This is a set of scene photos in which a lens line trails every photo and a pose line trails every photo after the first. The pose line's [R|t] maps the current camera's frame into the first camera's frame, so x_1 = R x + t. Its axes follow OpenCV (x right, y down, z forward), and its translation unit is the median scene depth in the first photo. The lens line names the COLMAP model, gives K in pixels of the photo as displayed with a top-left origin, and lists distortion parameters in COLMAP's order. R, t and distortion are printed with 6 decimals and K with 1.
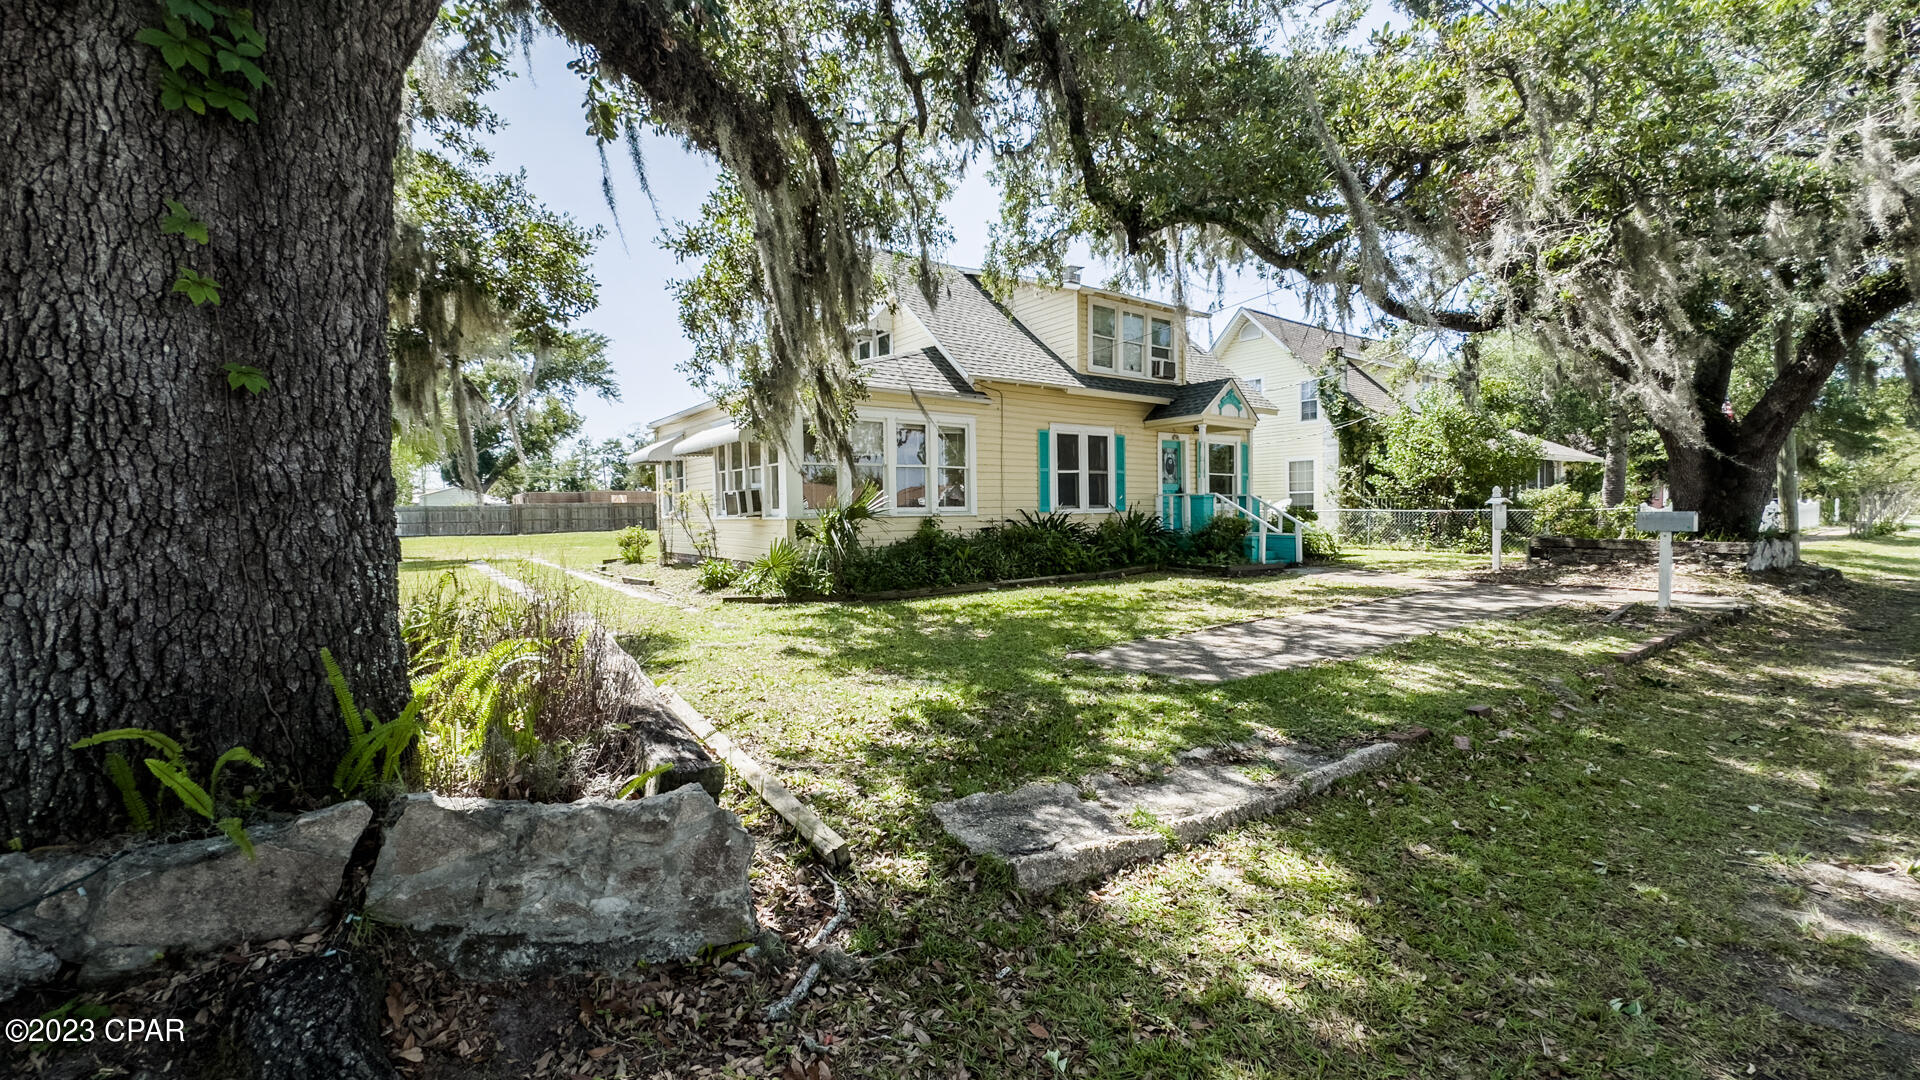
lens RADIAL K [[759.2, 0, 951.1], [0, 759.2, 544.2], [0, 0, 1]] dist [-0.001727, 0.000662]
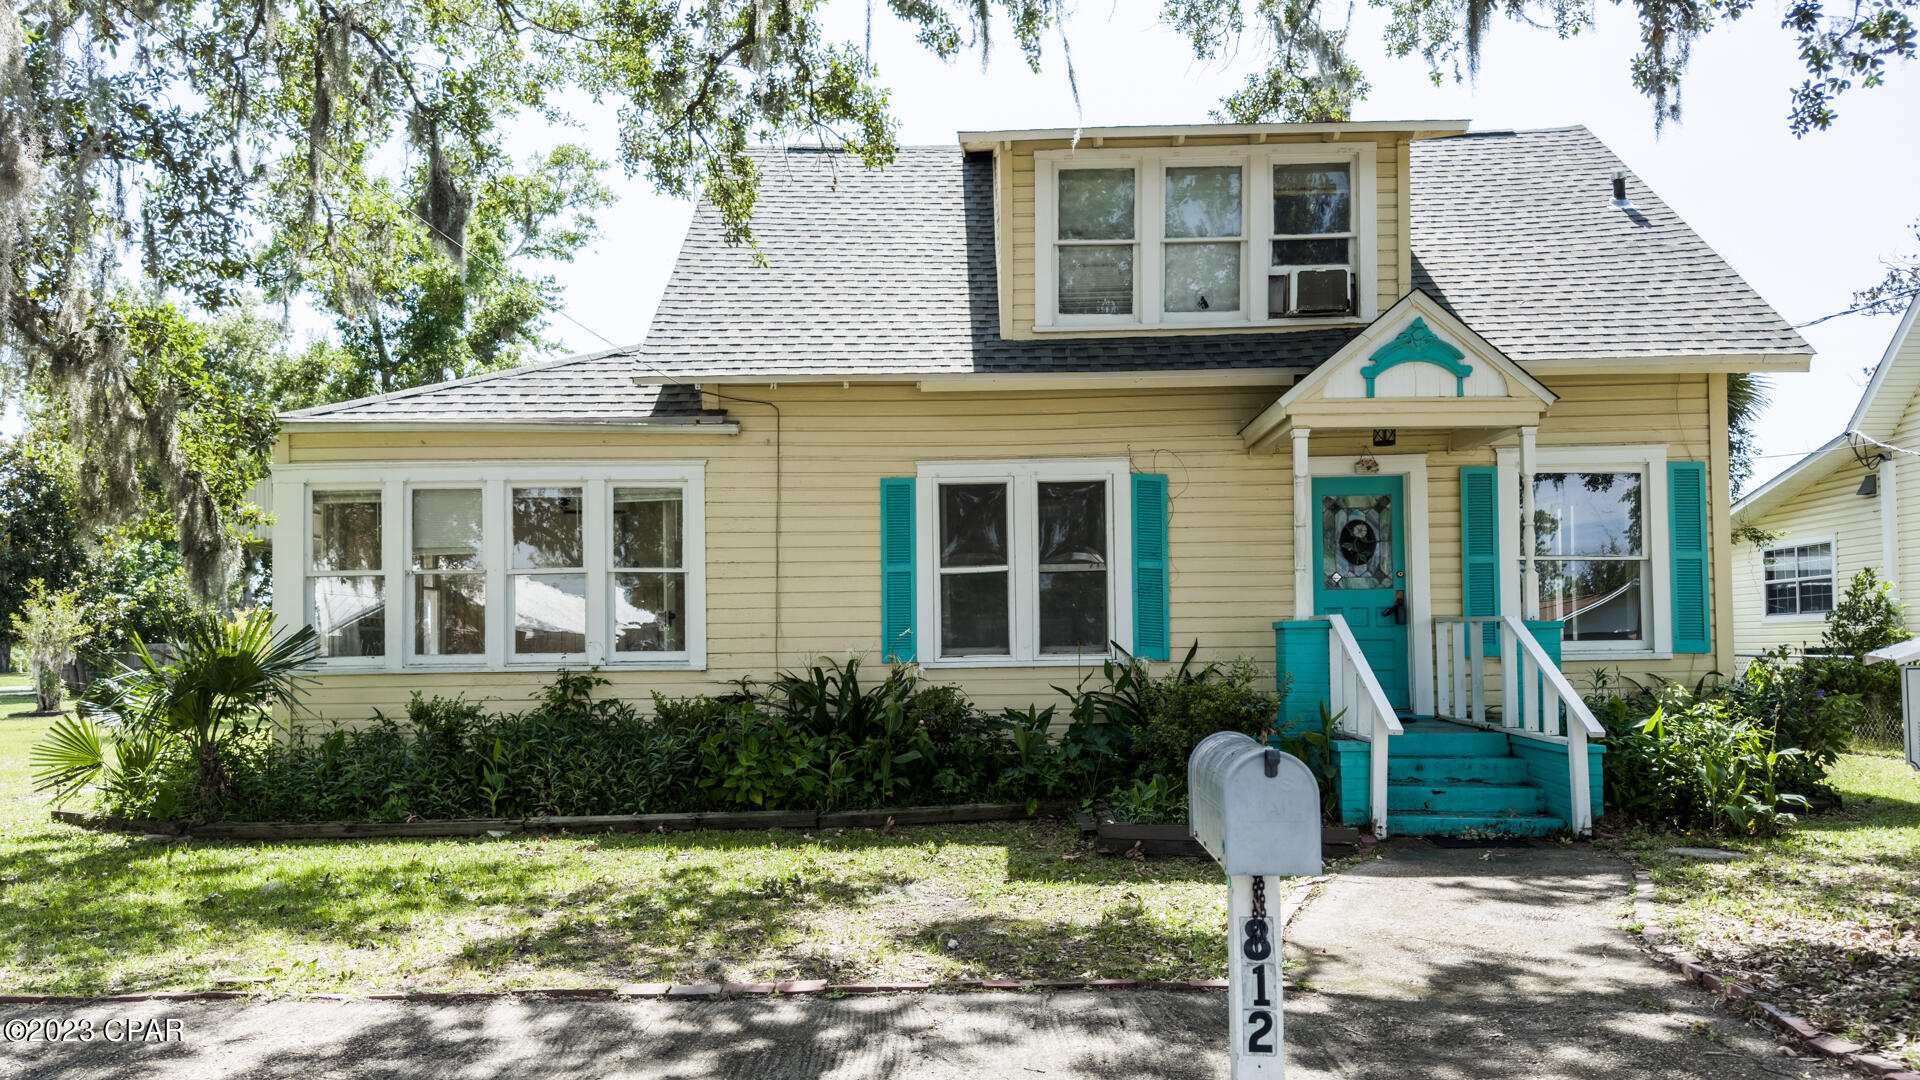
lens RADIAL K [[1329.6, 0, 951.7], [0, 1329.6, 620.0], [0, 0, 1]] dist [0.072207, -0.078956]
pose [[0.801198, -0.005791, -0.598371, 0.583705], [-0.026116, 0.998662, -0.044633, -0.032960], [0.597829, 0.051387, 0.799975, 0.387760]]
